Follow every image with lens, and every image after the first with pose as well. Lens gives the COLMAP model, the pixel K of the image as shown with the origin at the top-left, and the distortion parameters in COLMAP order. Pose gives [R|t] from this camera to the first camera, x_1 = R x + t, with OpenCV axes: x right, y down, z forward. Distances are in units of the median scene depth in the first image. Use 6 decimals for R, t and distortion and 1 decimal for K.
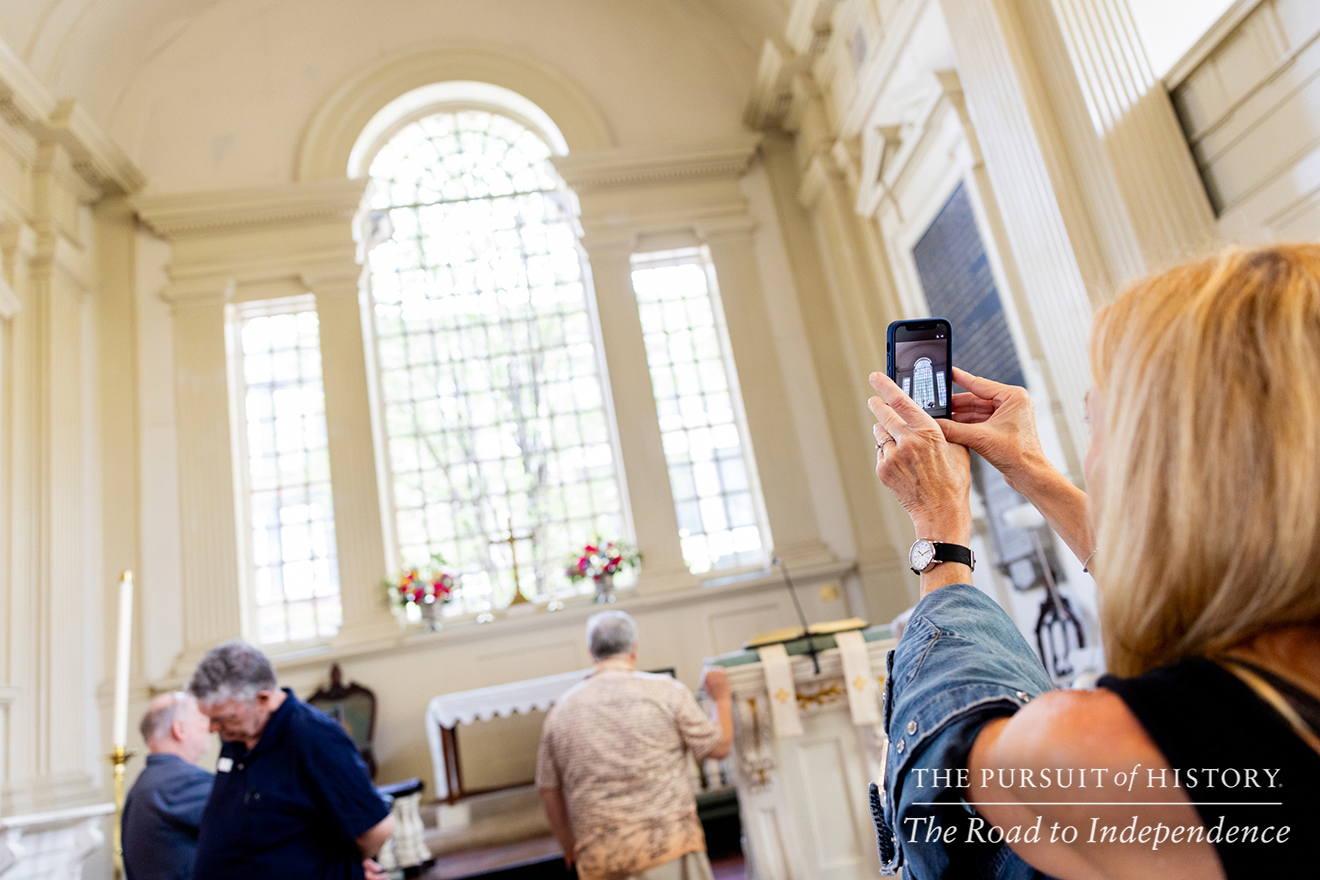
lens RADIAL K [[907.2, 0, 670.4], [0, 907.2, 449.9], [0, 0, 1]] dist [0.003141, -0.003994]
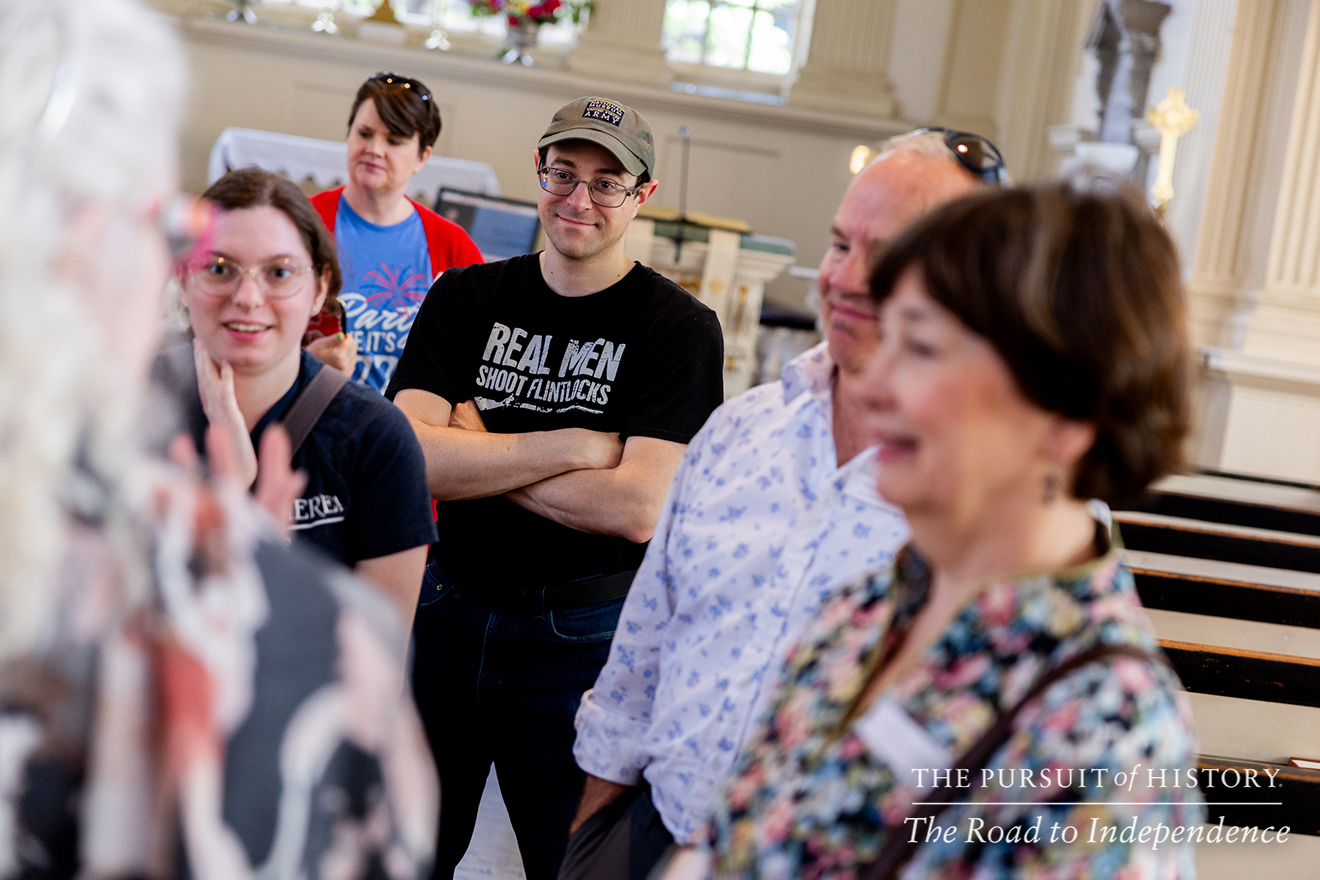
lens RADIAL K [[2214.5, 0, 657.3], [0, 2214.5, 429.5], [0, 0, 1]] dist [0.096644, 0.000000]
pose [[0.949808, 0.311486, 0.029025, 0.086420], [-0.302393, 0.890372, 0.340289, -0.247305], [0.080152, -0.331986, 0.939873, -0.803233]]
